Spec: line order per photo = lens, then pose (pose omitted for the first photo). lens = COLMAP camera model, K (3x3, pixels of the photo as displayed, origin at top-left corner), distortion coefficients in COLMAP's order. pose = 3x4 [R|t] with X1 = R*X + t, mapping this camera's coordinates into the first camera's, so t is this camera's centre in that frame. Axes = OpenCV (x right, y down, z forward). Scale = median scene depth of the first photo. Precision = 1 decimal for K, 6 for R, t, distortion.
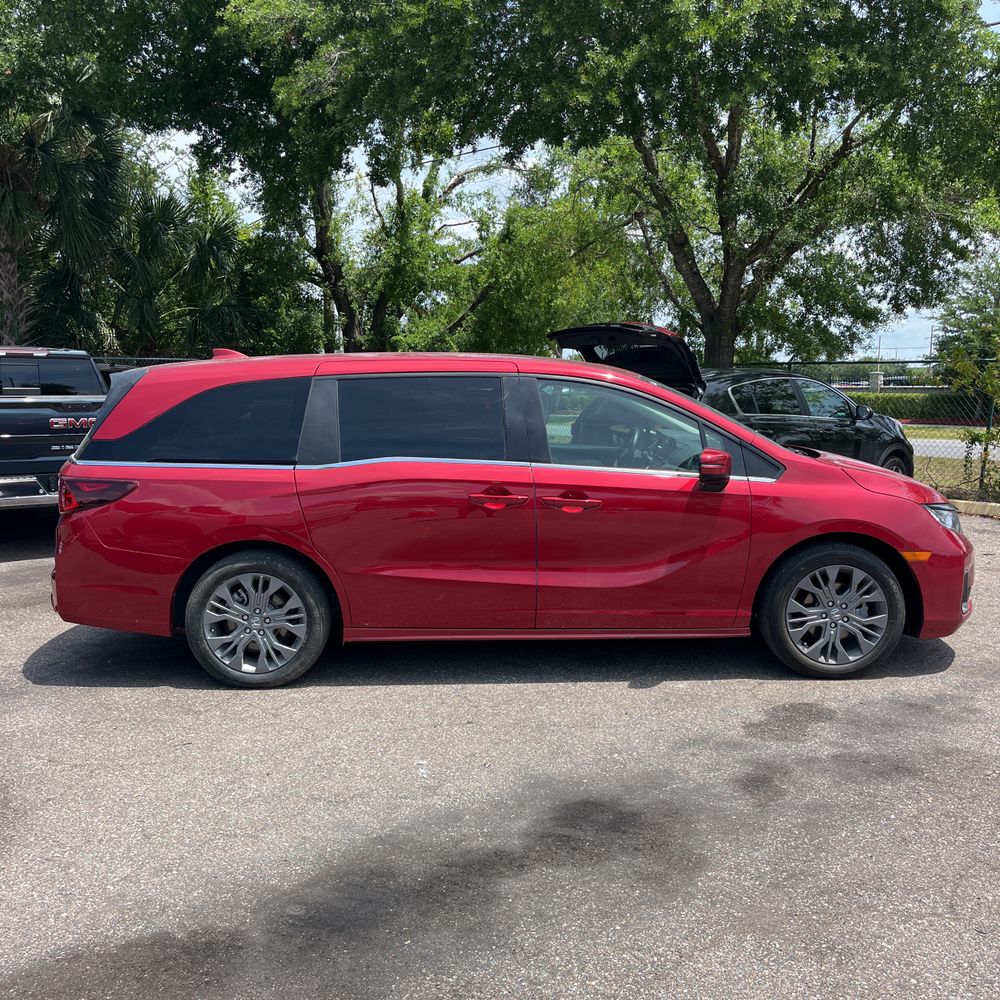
lens RADIAL K [[995.6, 0, 501.4], [0, 995.6, 531.2], [0, 0, 1]] dist [0.044477, -0.030535]
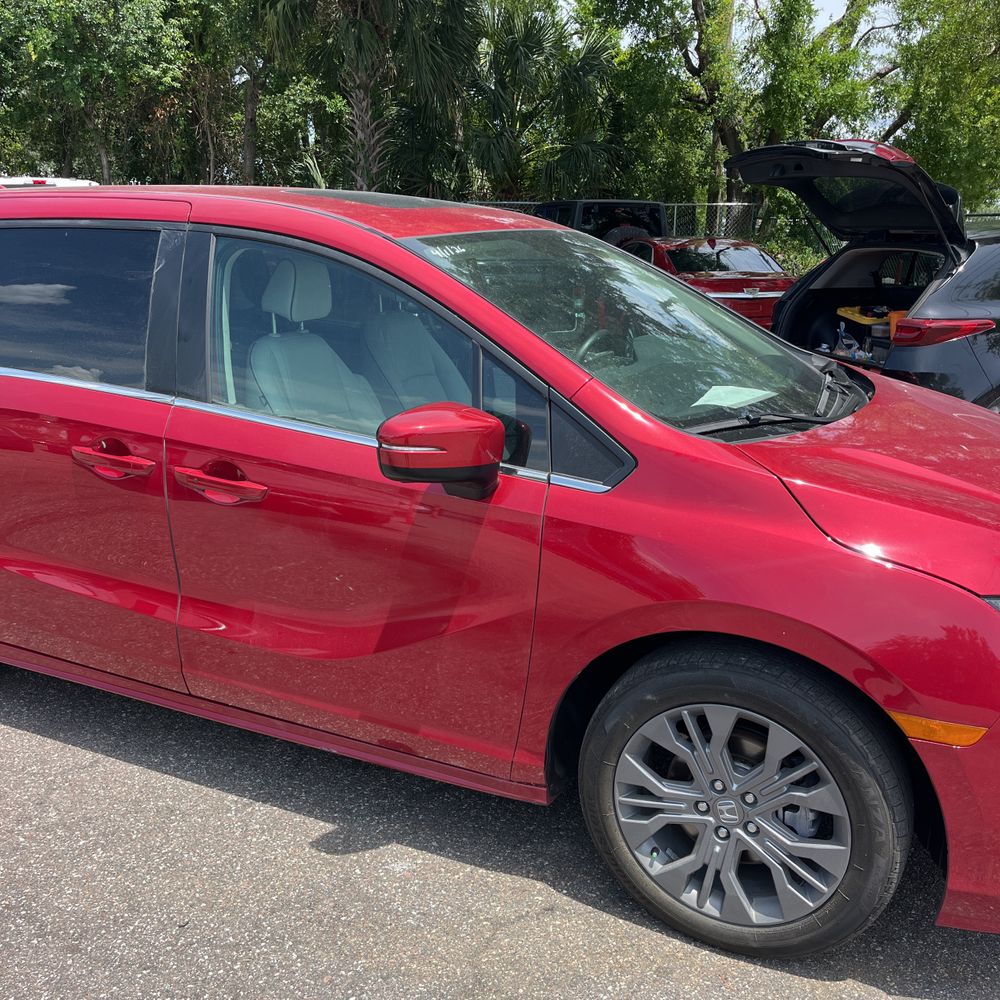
lens RADIAL K [[1002.8, 0, 488.6], [0, 1002.8, 516.4], [0, 0, 1]] dist [0.034332, -0.029058]
pose [[0.885272, 0.142606, -0.442670, 0.369211], [-0.083750, 0.985151, 0.149878, -0.087465], [0.457470, -0.095609, 0.884070, 0.515203]]
